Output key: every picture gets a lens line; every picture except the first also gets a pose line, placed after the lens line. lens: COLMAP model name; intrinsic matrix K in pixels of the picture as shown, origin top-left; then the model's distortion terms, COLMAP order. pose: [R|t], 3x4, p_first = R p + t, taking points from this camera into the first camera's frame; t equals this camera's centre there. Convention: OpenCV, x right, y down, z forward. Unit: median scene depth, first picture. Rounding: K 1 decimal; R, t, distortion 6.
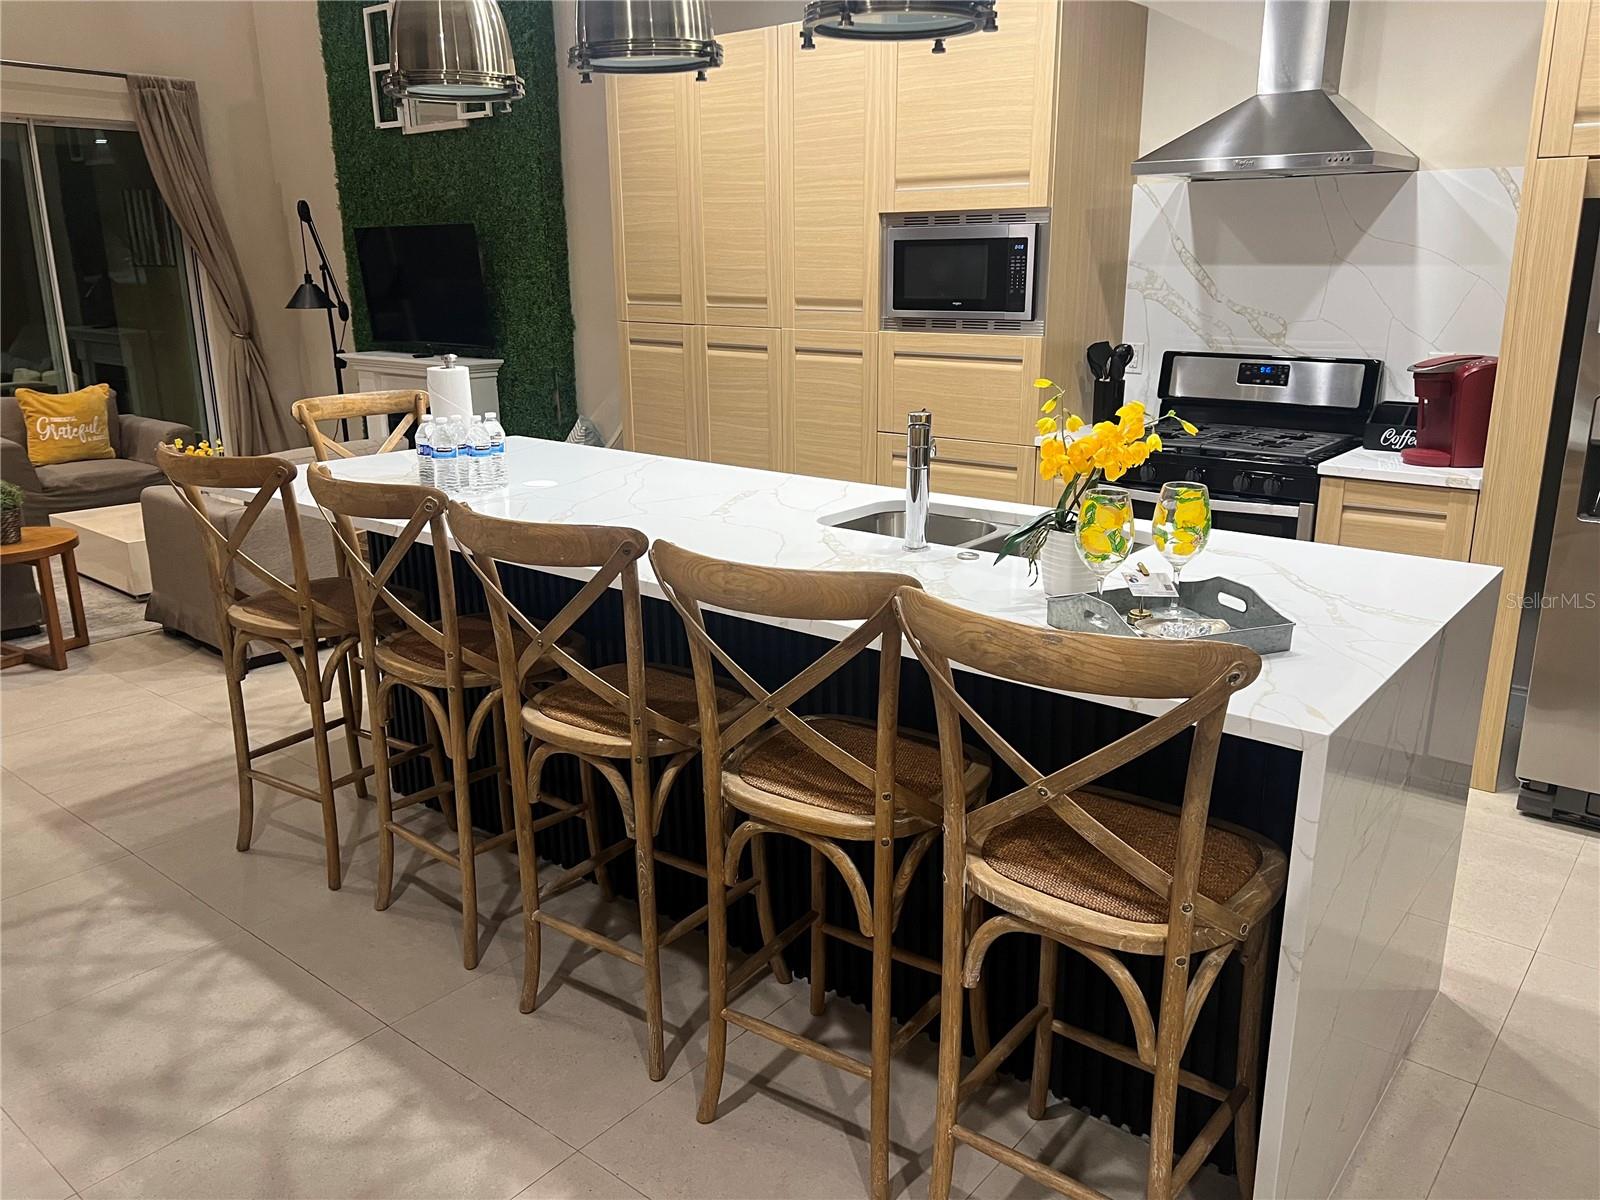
lens RADIAL K [[1206.7, 0, 808.9], [0, 1206.7, 599.7], [0, 0, 1]] dist [0.030310, -0.020728]
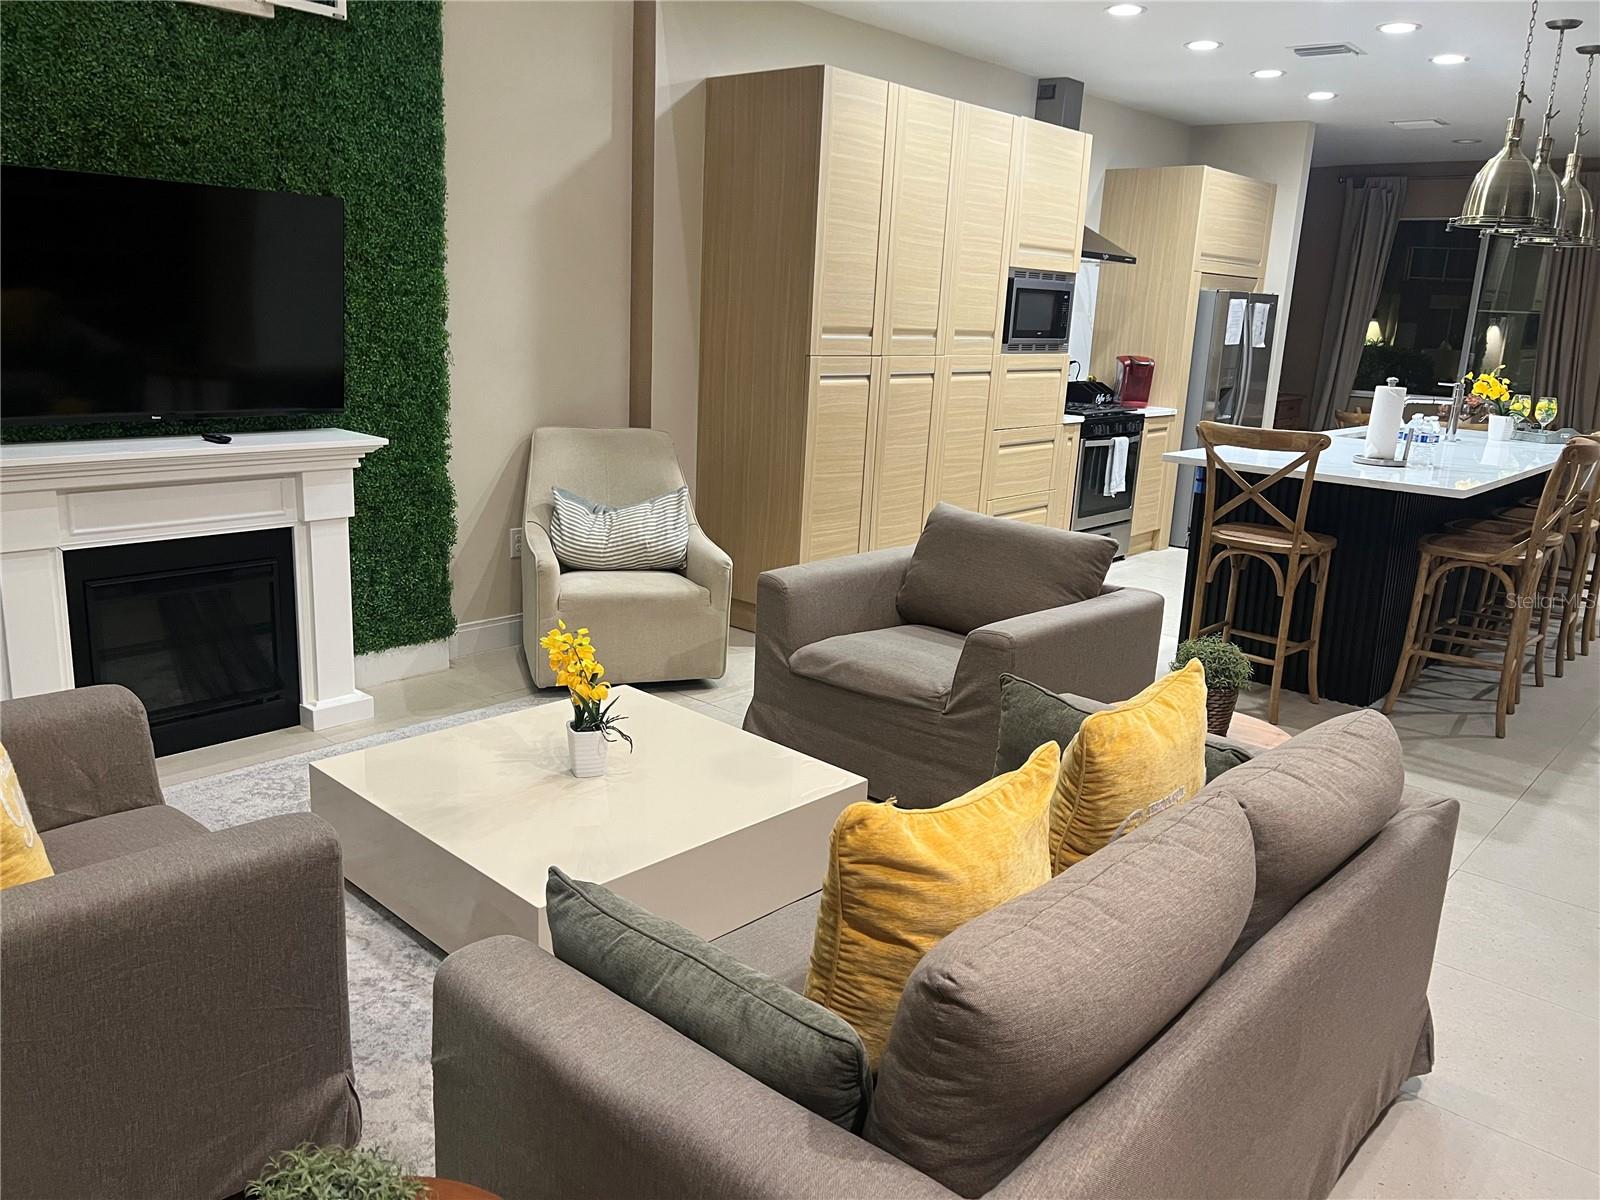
lens RADIAL K [[1206.7, 0, 784.6], [0, 1206.7, 585.8], [0, 0, 1]] dist [0.030310, -0.020728]
pose [[0.049370, -0.222525, 0.973676, -1.366386], [0.222844, 0.952744, 0.206443, -0.323442], [-0.973603, 0.206786, 0.096625, 1.216366]]
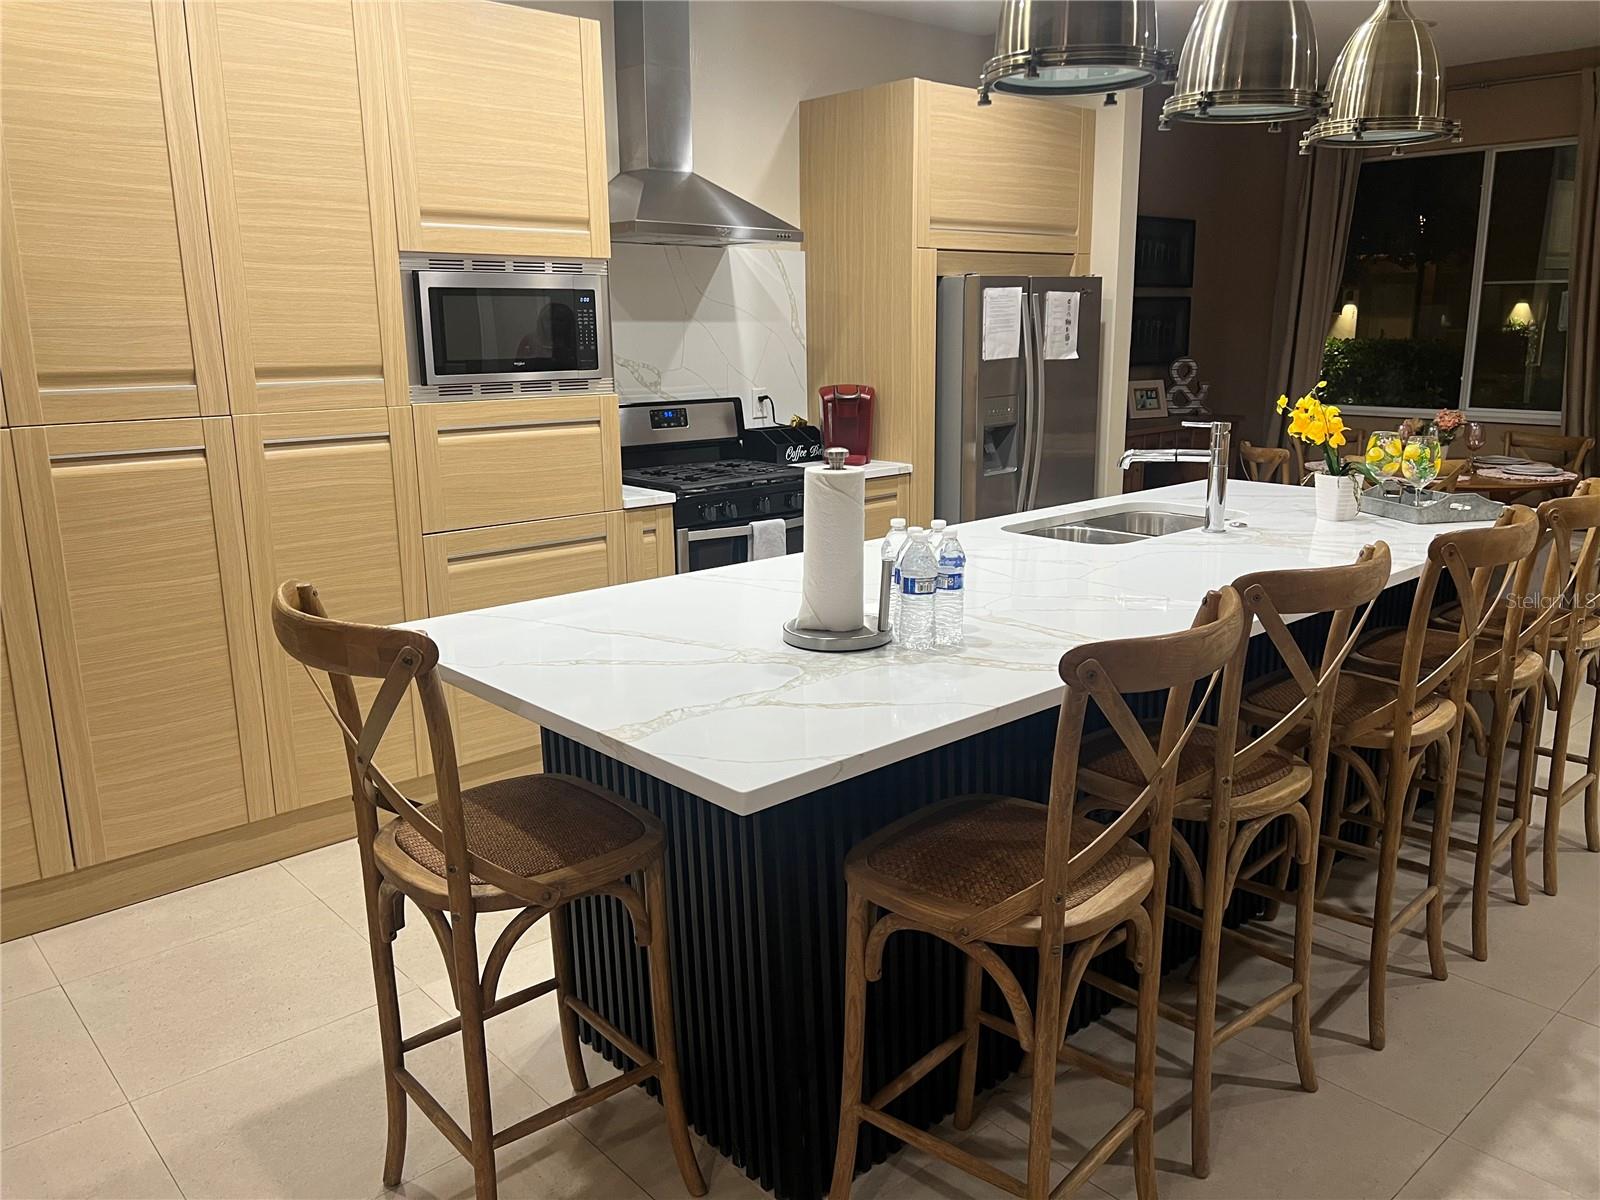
lens RADIAL K [[1206.7, 0, 794.0], [0, 1206.7, 594.2], [0, 0, 1]] dist [0.030310, -0.020728]
pose [[0.158014, -0.213608, 0.964056, -0.697300], [0.272514, 0.947838, 0.165348, -0.179710], [-0.949088, 0.236591, 0.207983, 0.678747]]
